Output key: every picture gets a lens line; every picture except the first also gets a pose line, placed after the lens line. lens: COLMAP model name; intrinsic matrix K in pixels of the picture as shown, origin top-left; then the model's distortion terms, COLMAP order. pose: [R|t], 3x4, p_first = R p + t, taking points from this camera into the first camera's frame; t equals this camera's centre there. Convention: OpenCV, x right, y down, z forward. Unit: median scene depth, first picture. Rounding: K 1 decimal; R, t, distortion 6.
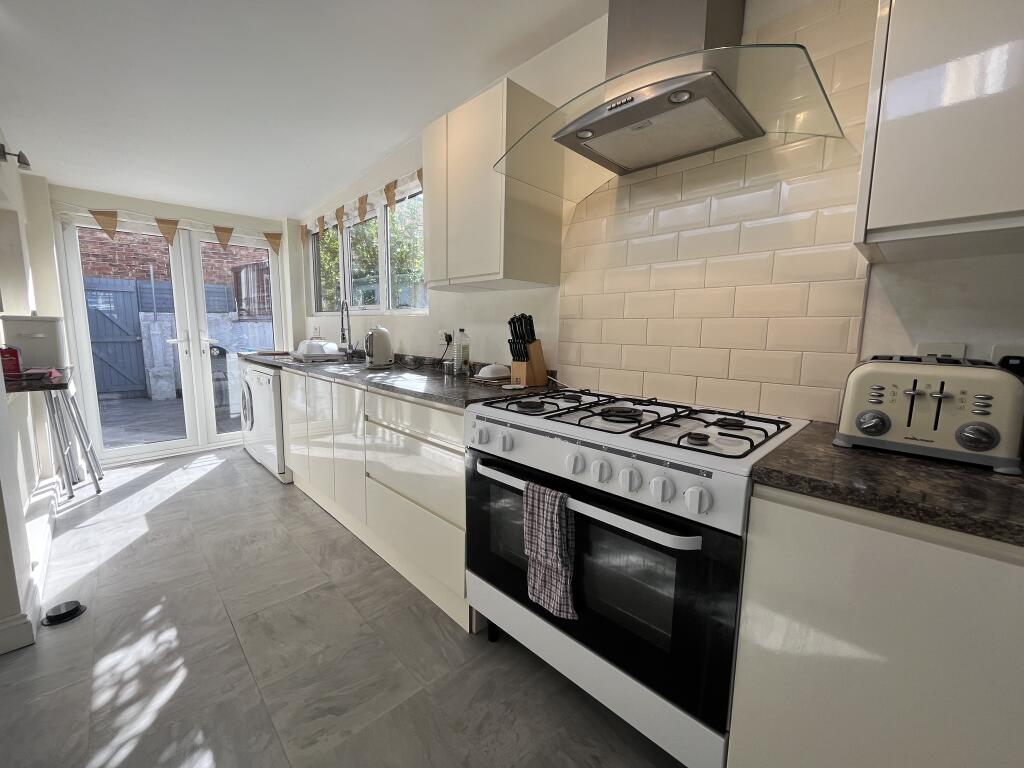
lens RADIAL K [[415.3, 0, 511.1], [0, 415.3, 382.2], [0, 0, 1]] dist [-0.000189, -0.000091]
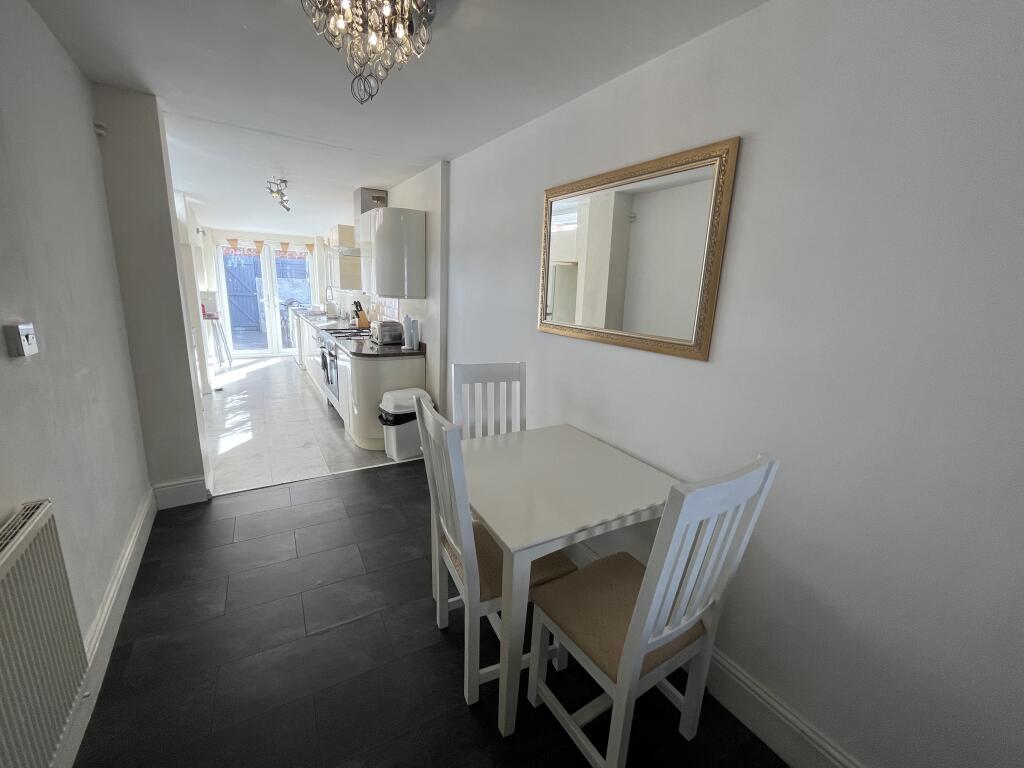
lens RADIAL K [[415.3, 0, 514.0], [0, 415.3, 384.7], [0, 0, 1]] dist [-0.000189, -0.000091]
pose [[0.977683, 0.082956, -0.193016, 0.947812], [-0.063519, 0.992462, 0.104809, 0.022514], [0.200255, -0.090210, 0.975582, -0.895958]]
